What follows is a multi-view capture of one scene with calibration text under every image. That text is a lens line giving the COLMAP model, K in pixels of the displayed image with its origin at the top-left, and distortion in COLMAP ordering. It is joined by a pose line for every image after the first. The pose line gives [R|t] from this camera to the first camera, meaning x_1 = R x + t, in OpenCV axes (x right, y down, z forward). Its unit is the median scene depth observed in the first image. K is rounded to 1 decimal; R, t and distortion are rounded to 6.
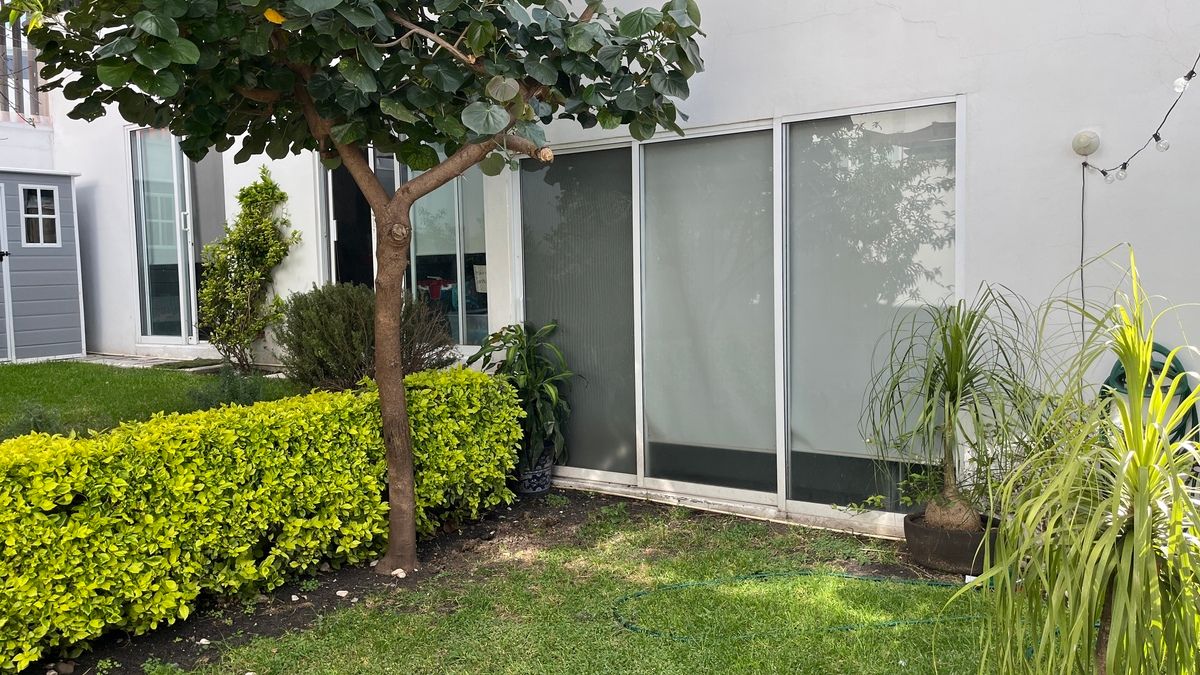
lens RADIAL K [[902.7, 0, 591.5], [0, 902.7, 327.7], [0, 0, 1]] dist [0.059168, -0.091708]
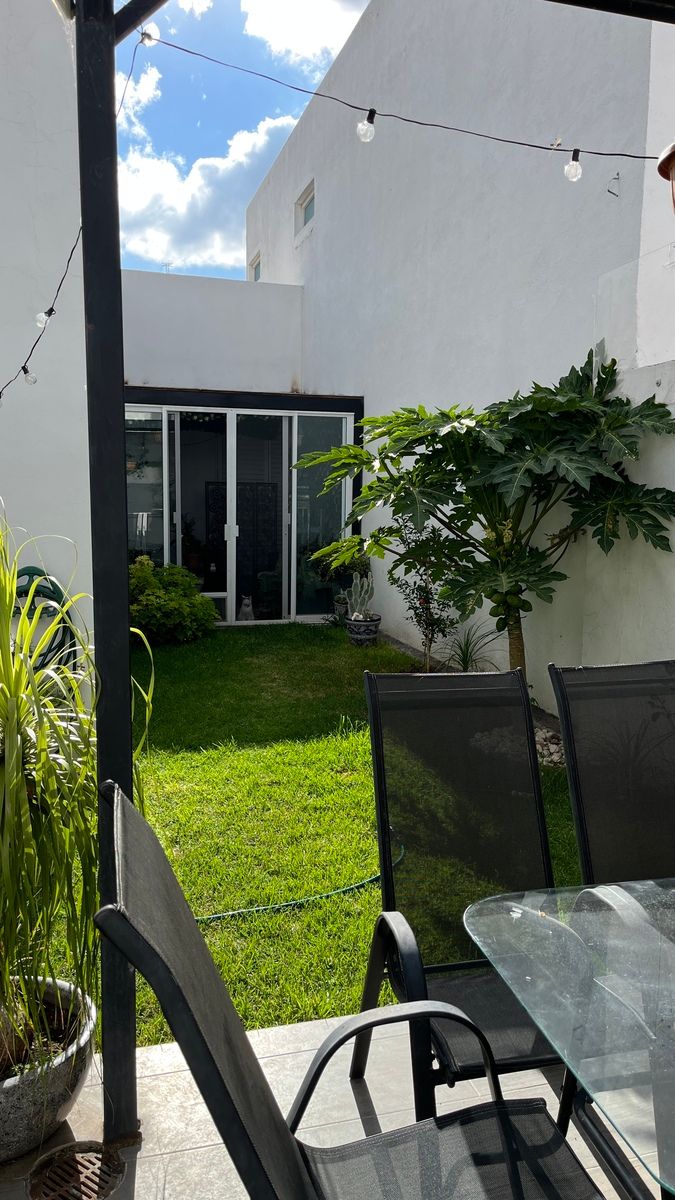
lens RADIAL K [[902.7, 0, 349.2], [0, 902.7, 602.0], [0, 0, 1]] dist [0.059168, -0.091708]
pose [[0.643927, -0.055964, 0.763038, 0.087170], [0.012277, 0.997949, 0.062832, -0.010882], [-0.764989, -0.031092, 0.643293, 0.076249]]
